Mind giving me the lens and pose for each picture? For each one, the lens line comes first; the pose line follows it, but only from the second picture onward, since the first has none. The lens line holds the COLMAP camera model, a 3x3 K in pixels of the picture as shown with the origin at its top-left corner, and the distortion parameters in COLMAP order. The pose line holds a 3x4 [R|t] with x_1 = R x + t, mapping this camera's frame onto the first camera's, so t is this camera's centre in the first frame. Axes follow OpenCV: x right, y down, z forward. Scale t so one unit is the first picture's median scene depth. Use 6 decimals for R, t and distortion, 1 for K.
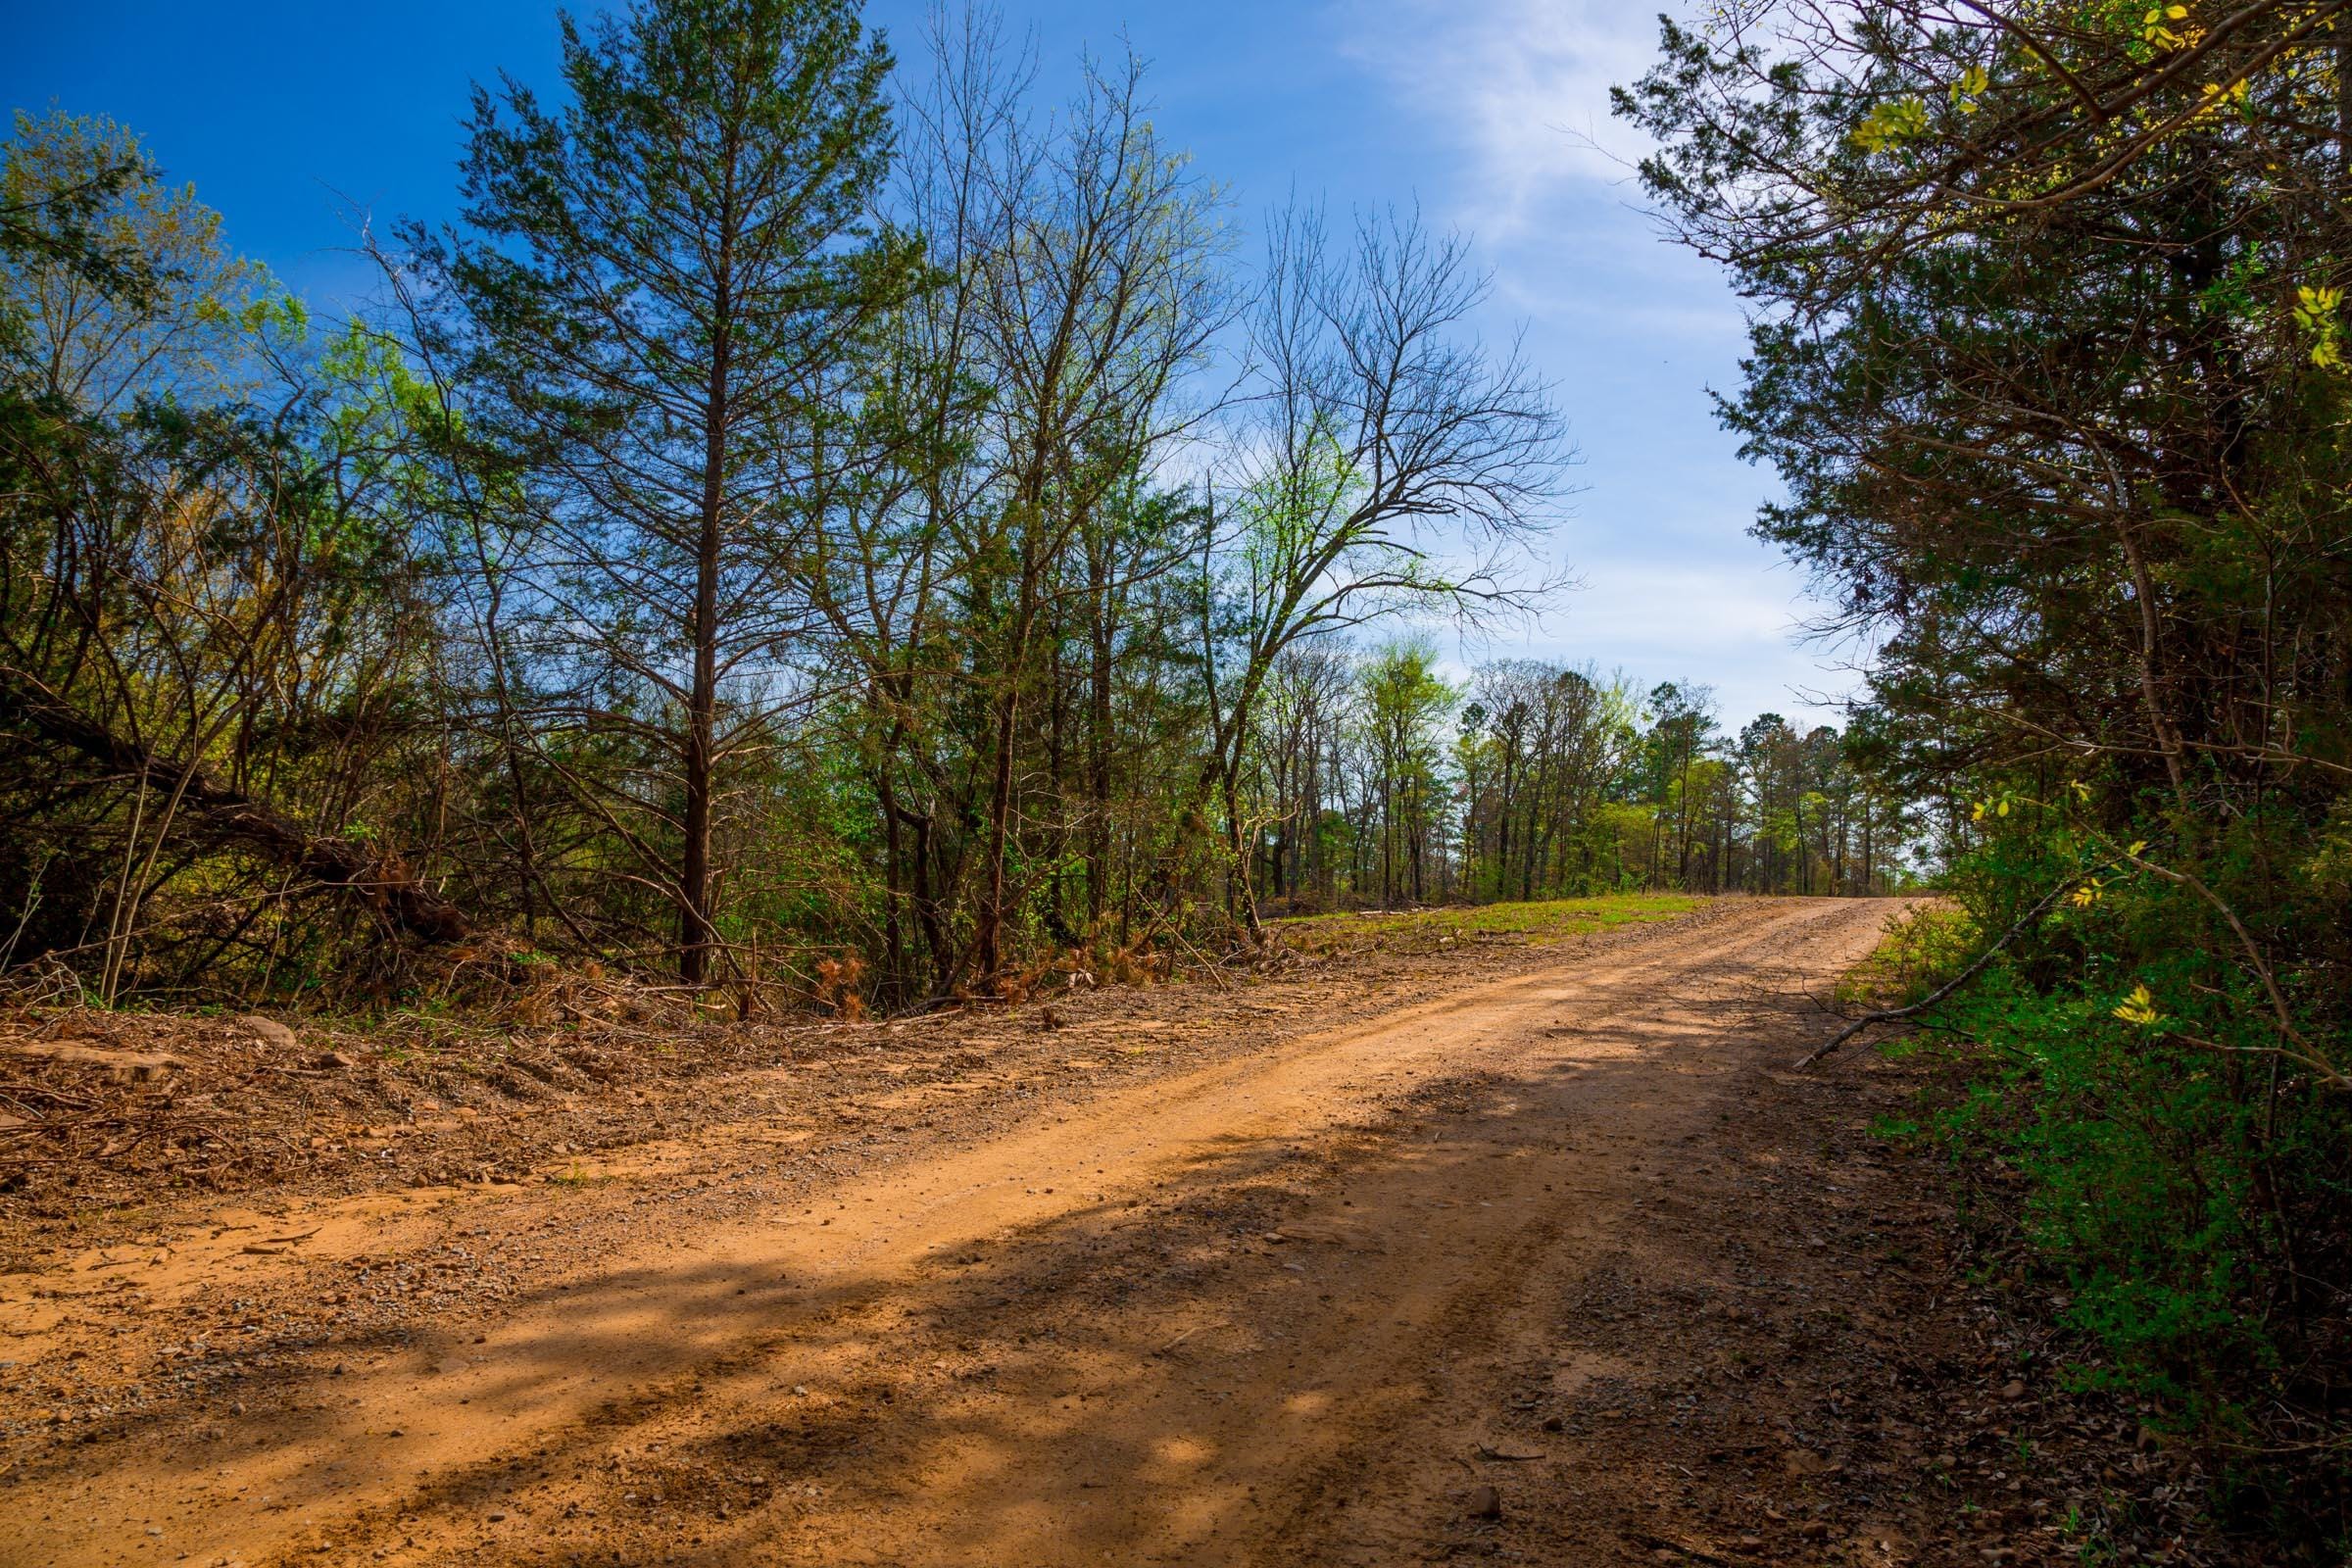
lens RADIAL K [[1593.5, 0, 1176.0], [0, 1593.5, 784.0], [0, 0, 1]] dist [-0.117362, 0.062271]
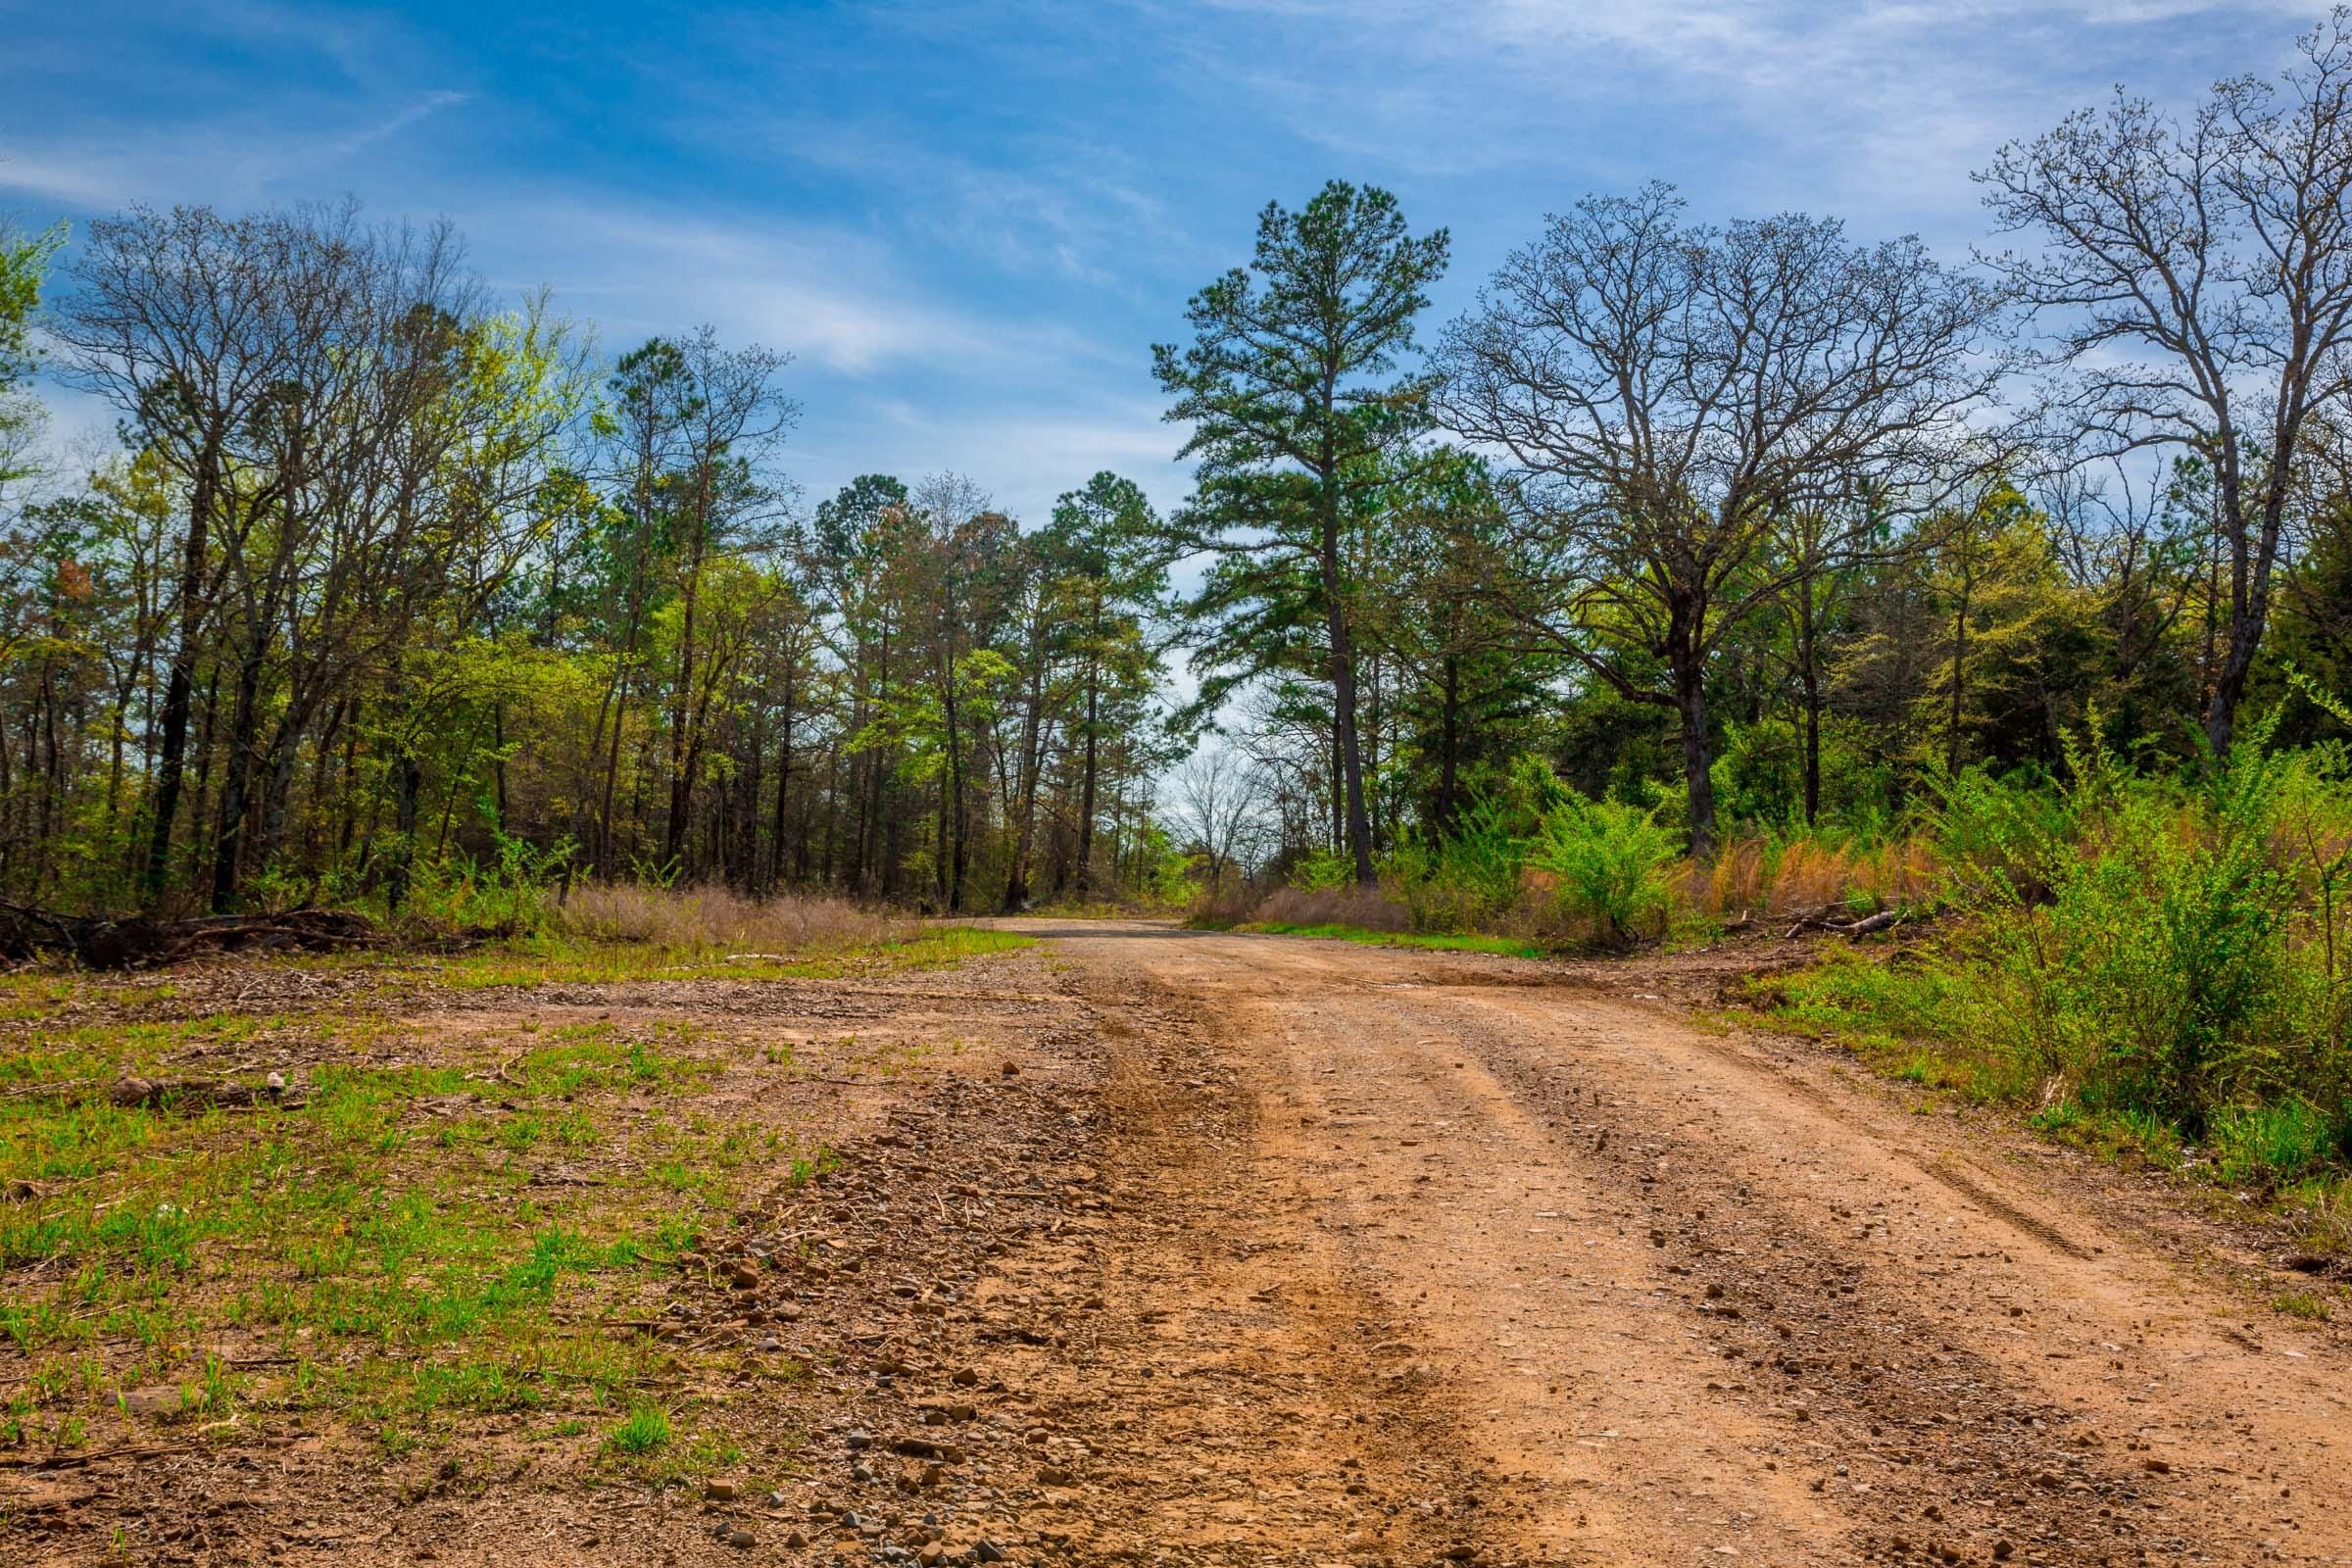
lens RADIAL K [[1593.5, 0, 1176.0], [0, 1593.5, 784.0], [0, 0, 1]] dist [-0.117362, 0.062271]
pose [[0.806816, 0.004012, 0.590789, 0.174903], [-0.028974, 0.999042, 0.032784, 0.027364], [-0.590092, -0.043568, 0.806160, 0.569156]]
